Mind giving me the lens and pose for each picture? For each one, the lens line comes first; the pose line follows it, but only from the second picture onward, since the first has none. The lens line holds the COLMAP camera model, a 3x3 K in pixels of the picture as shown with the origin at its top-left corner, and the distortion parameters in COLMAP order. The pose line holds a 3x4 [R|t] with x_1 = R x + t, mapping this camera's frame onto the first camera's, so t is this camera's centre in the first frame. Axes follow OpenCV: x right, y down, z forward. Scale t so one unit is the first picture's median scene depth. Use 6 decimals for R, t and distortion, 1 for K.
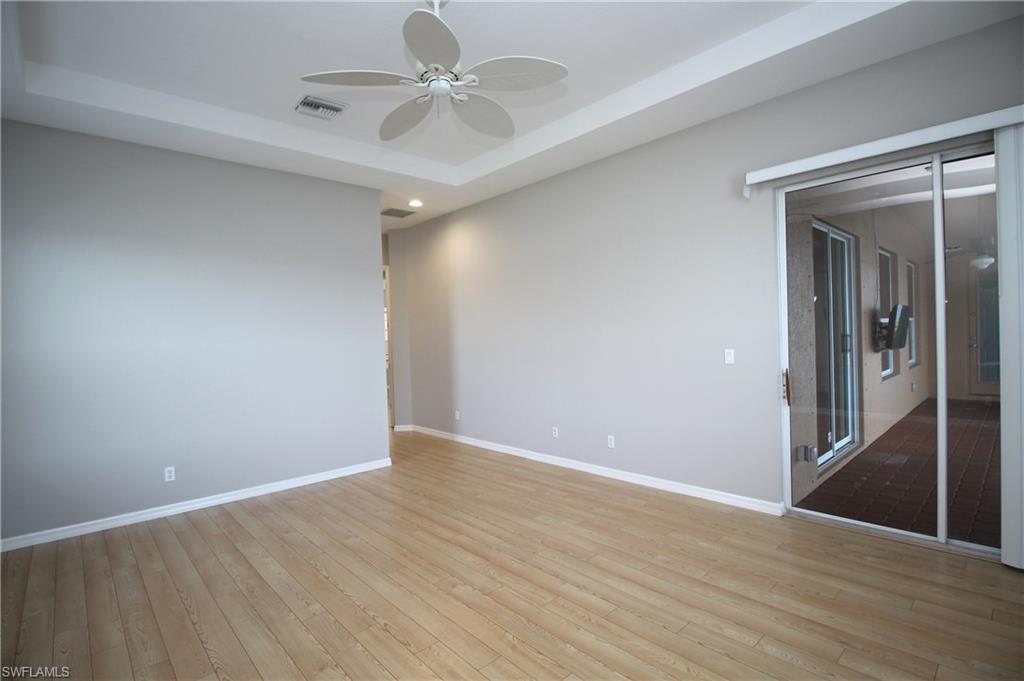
lens RADIAL K [[487.8, 0, 513.9], [0, 487.8, 339.8], [0, 0, 1]] dist [-0.003932, -0.001533]
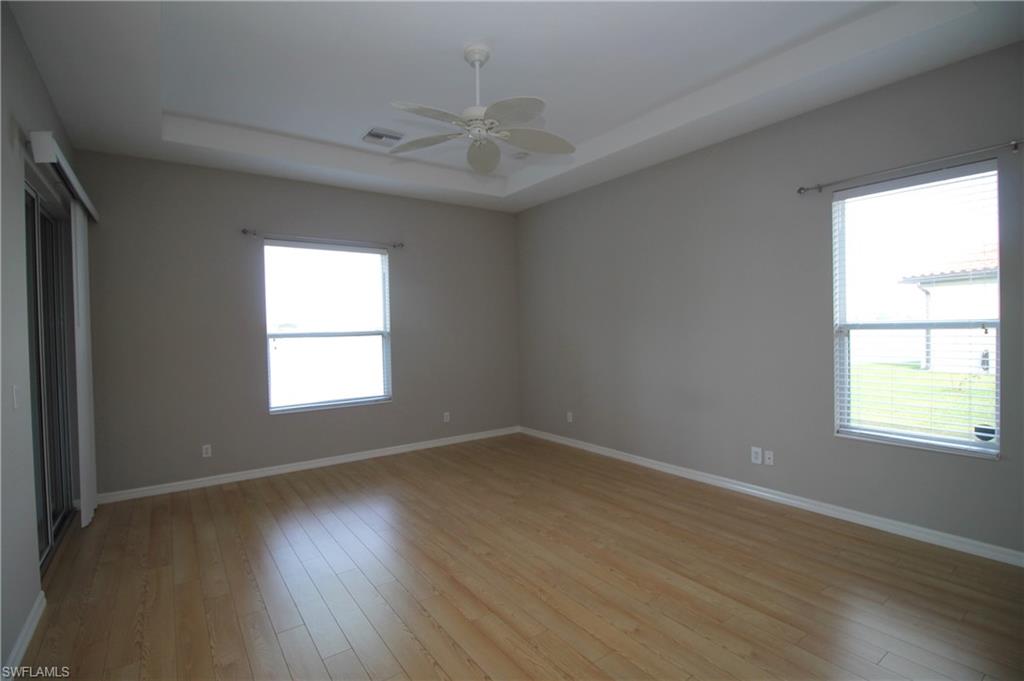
lens RADIAL K [[487.8, 0, 513.9], [0, 487.8, 339.8], [0, 0, 1]] dist [-0.003932, -0.001533]
pose [[-0.990751, 0.049328, 0.126406, -0.318067], [0.054225, 0.997894, 0.035587, -0.031390], [-0.124385, 0.042112, -0.991340, 1.913946]]
